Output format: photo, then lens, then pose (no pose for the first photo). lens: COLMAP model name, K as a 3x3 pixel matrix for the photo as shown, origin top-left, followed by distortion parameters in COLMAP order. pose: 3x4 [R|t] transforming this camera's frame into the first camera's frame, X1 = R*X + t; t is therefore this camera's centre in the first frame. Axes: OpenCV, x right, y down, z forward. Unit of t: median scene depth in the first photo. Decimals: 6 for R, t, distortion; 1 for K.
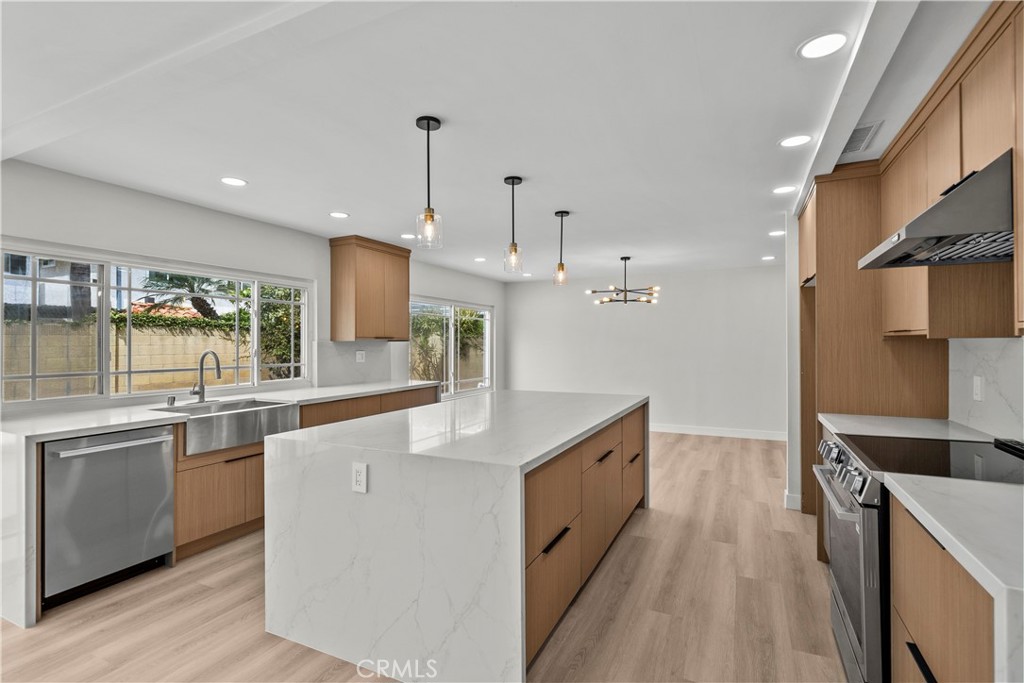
lens RADIAL K [[481.5, 0, 512.6], [0, 481.5, 338.8], [0, 0, 1]] dist [0.002839, -0.000521]
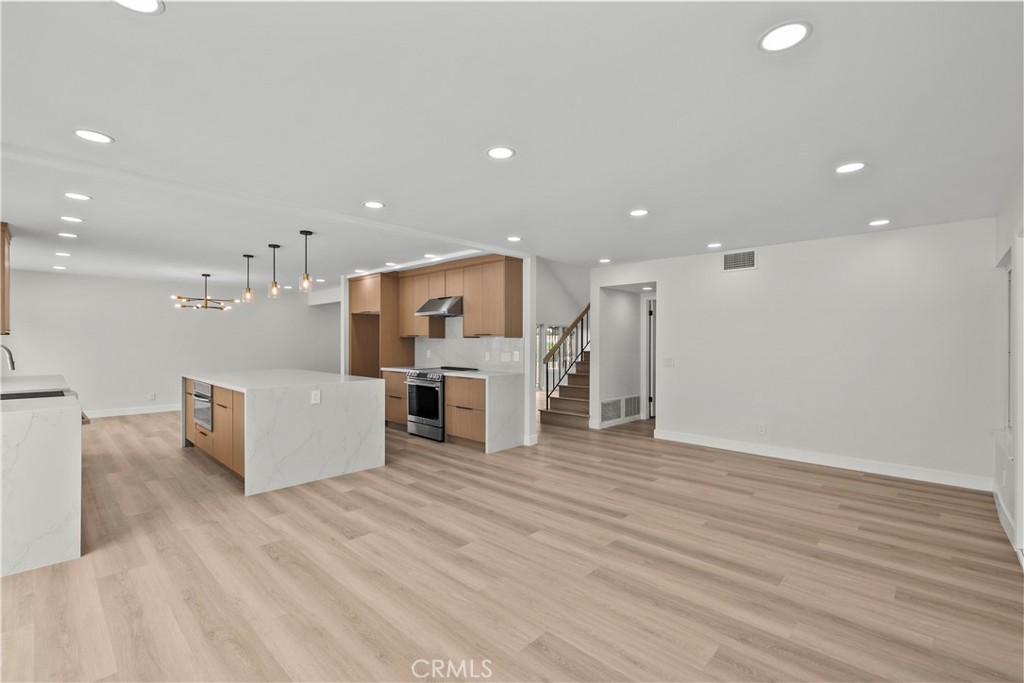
lens RADIAL K [[447.6, 0, 508.8], [0, 447.6, 345.2], [0, 0, 1]] dist [0.002790, 0.000560]
pose [[0.301480, -0.002644, 0.953469, -0.715042], [-0.011630, 0.999912, 0.006450, 0.007922], [-0.953401, -0.013033, 0.301423, -0.168027]]
